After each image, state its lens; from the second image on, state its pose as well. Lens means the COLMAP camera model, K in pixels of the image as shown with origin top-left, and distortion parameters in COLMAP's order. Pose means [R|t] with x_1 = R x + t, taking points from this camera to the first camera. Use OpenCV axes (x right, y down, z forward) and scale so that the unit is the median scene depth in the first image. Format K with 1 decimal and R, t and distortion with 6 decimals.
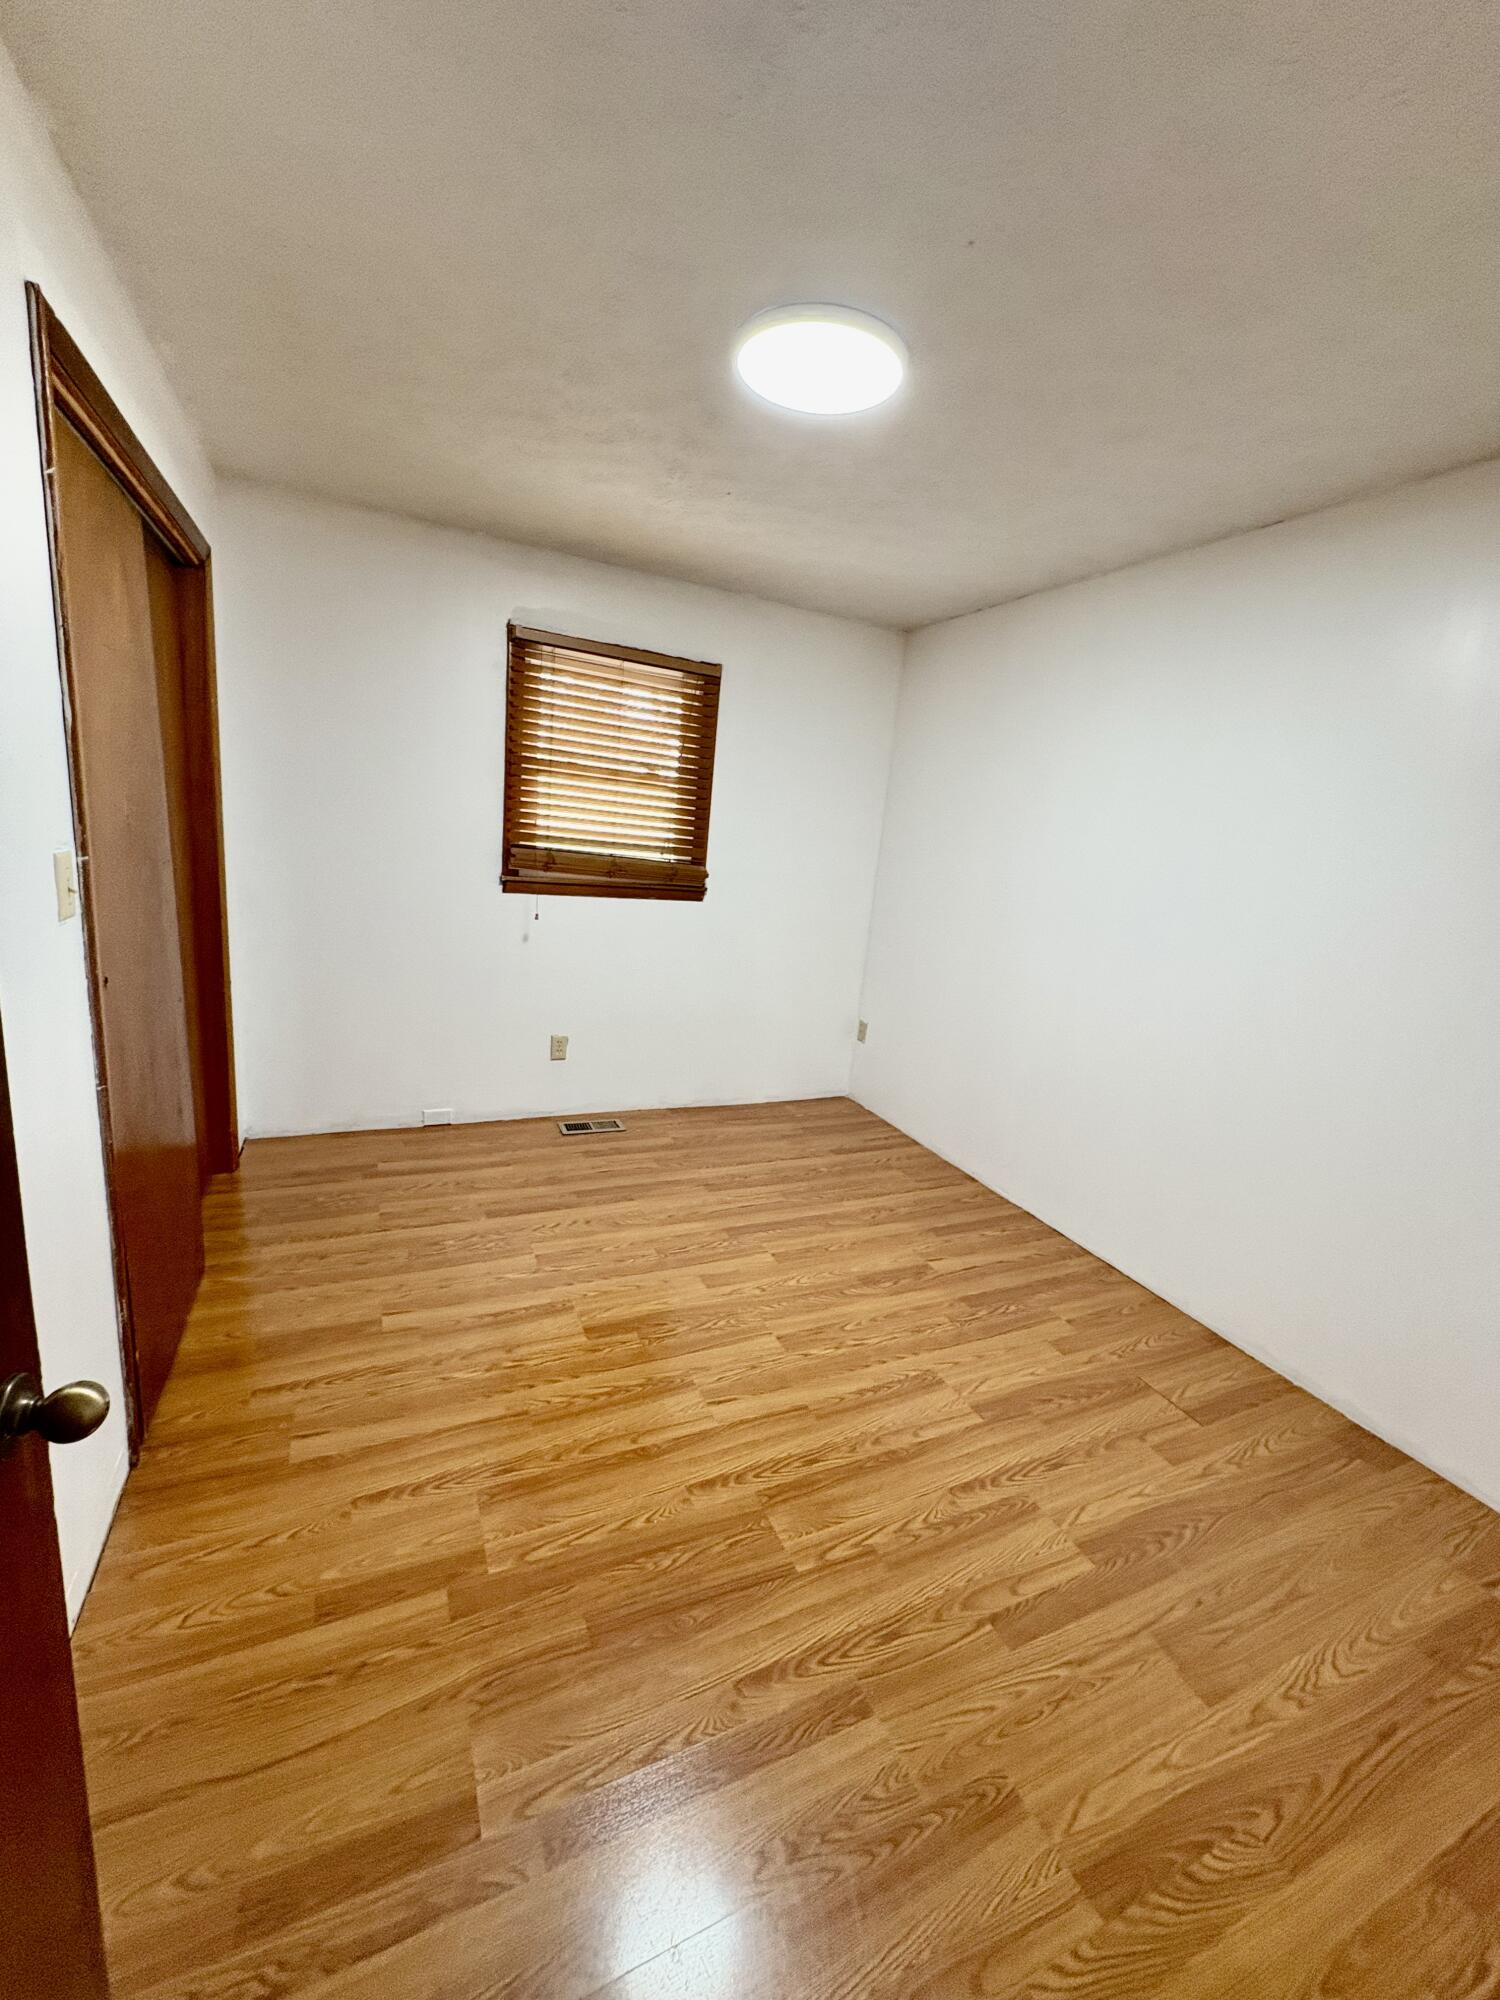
lens RADIAL K [[795.3, 0, 748.6], [0, 795.3, 1003.4], [0, 0, 1]] dist [-0.001611, 0.001014]
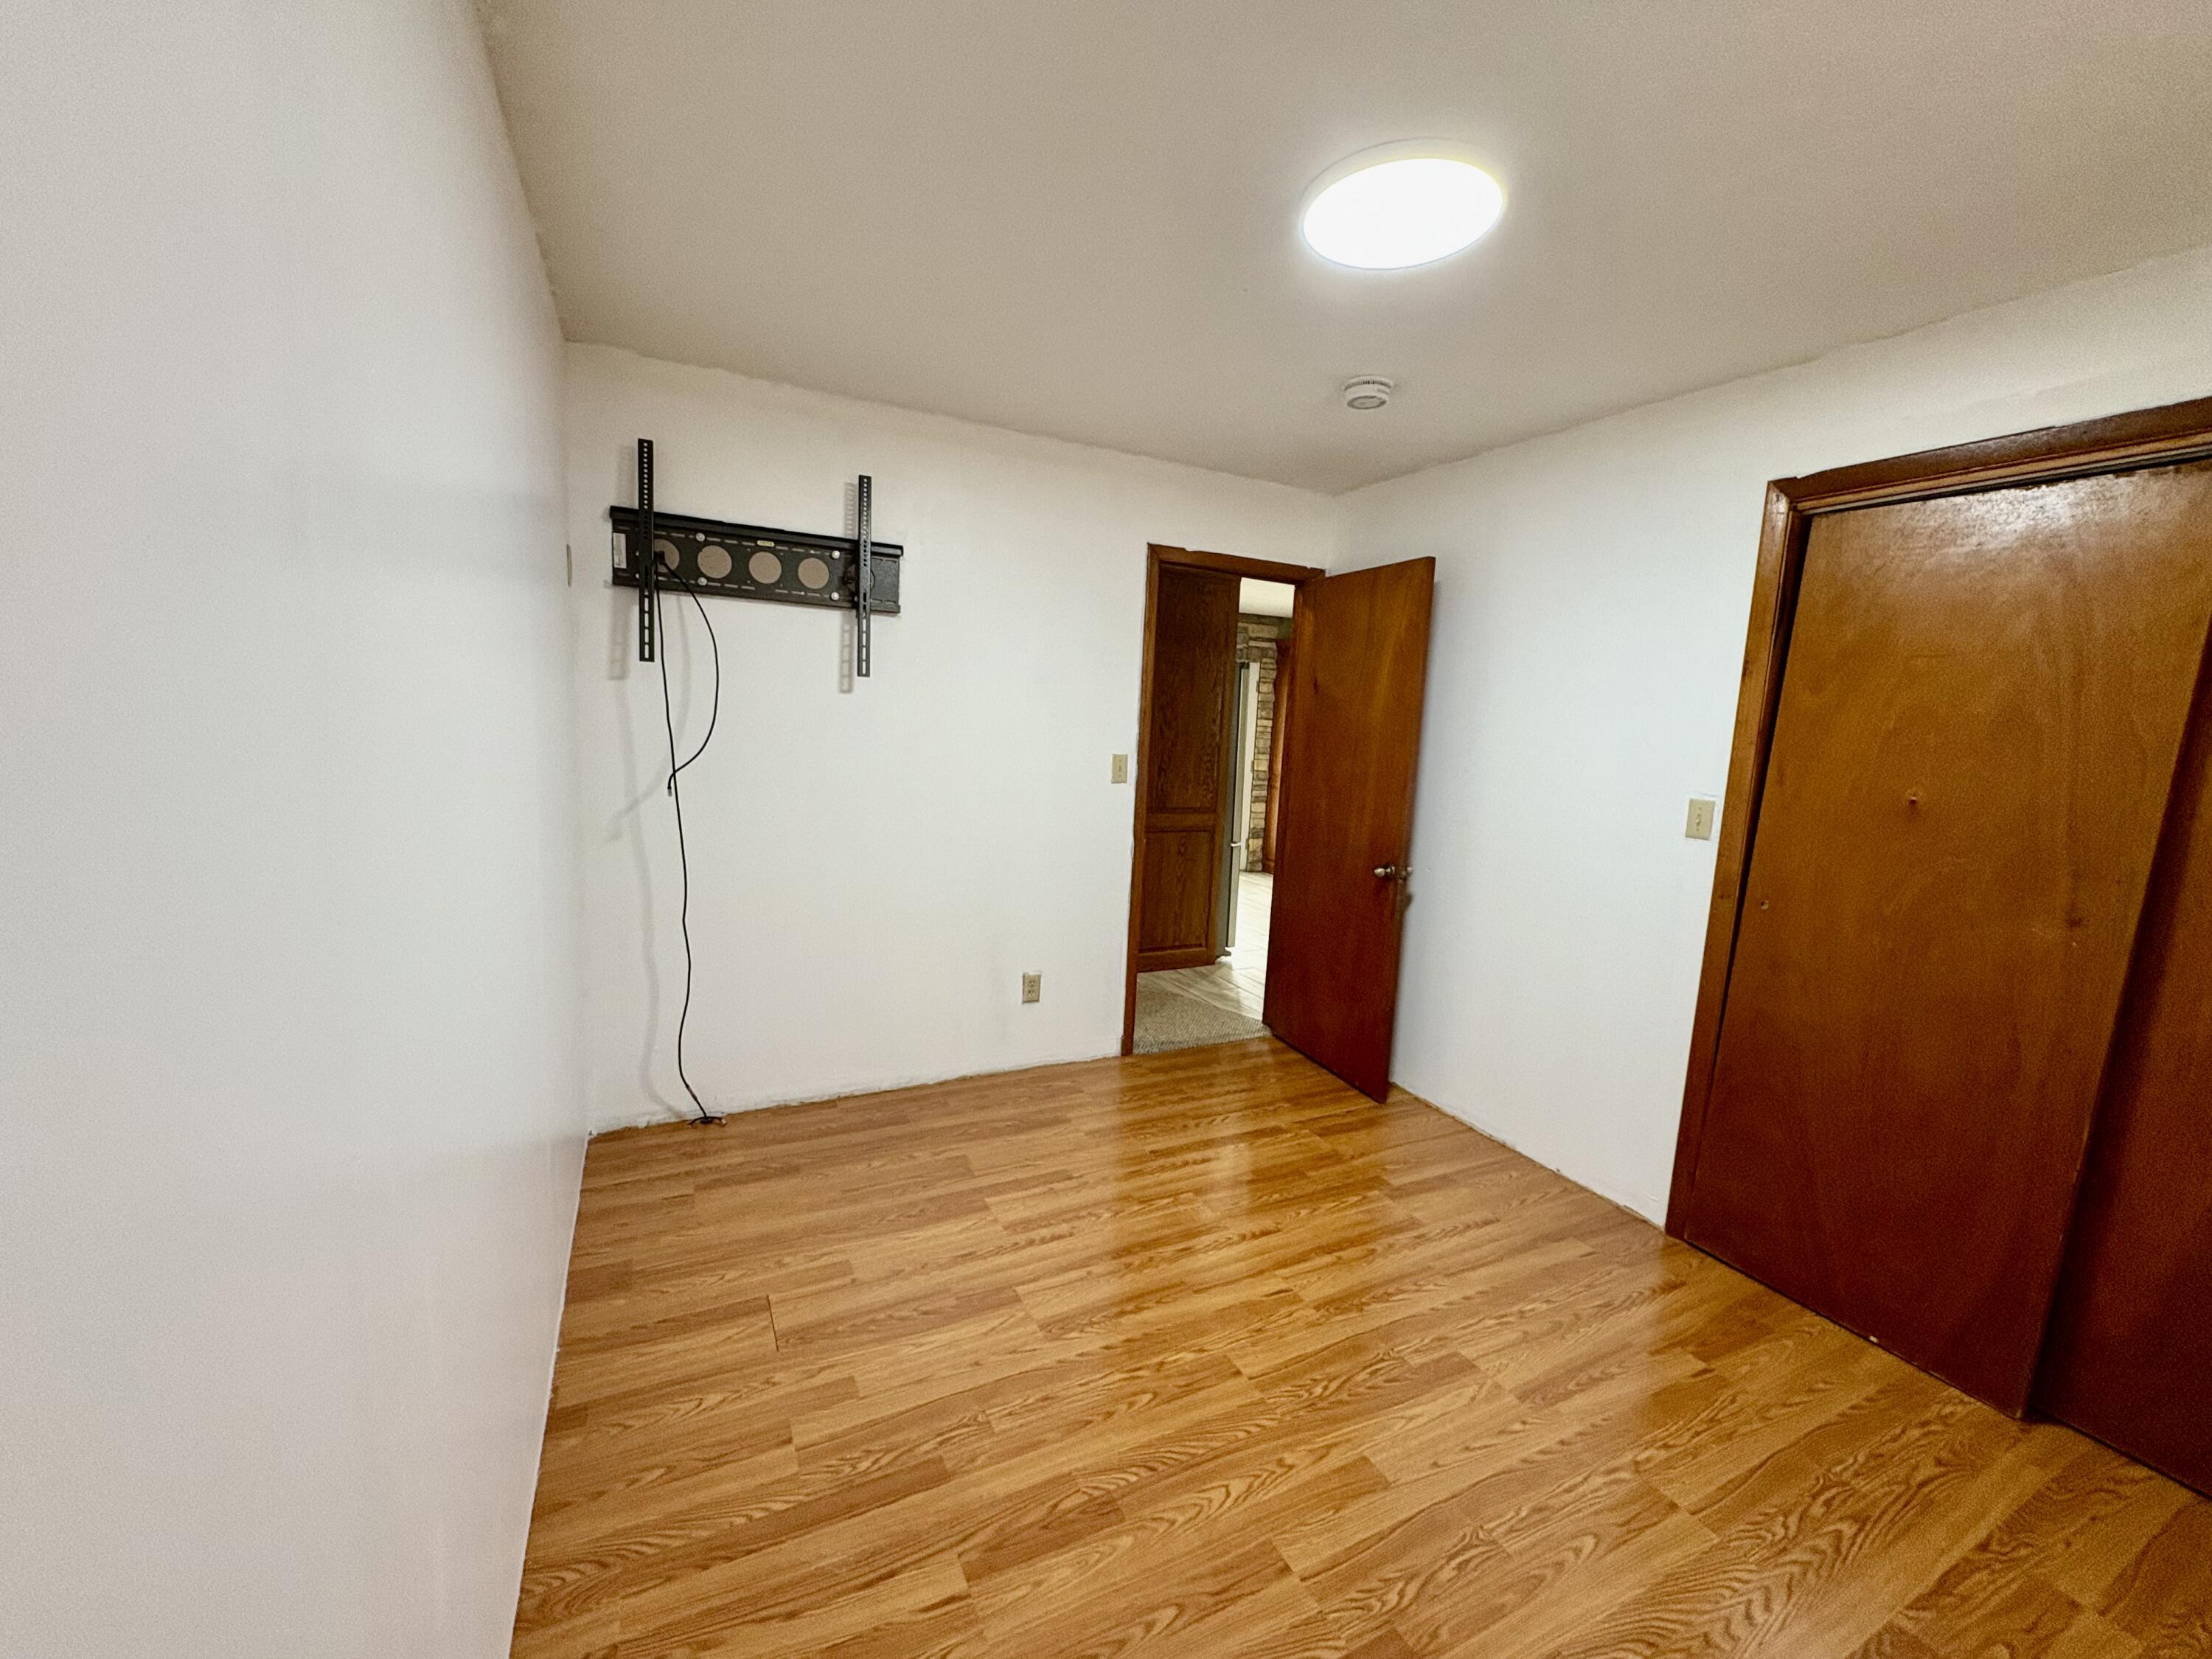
lens RADIAL K [[879.6, 0, 1105.6], [0, 879.6, 828.5], [0, 0, 1]] dist [-0.001611, 0.001014]
pose [[-0.989589, -0.135537, -0.048413, 0.303795], [-0.143923, 0.930684, 0.336324, -0.371018], [-0.000527, 0.339790, -0.940501, 1.769824]]
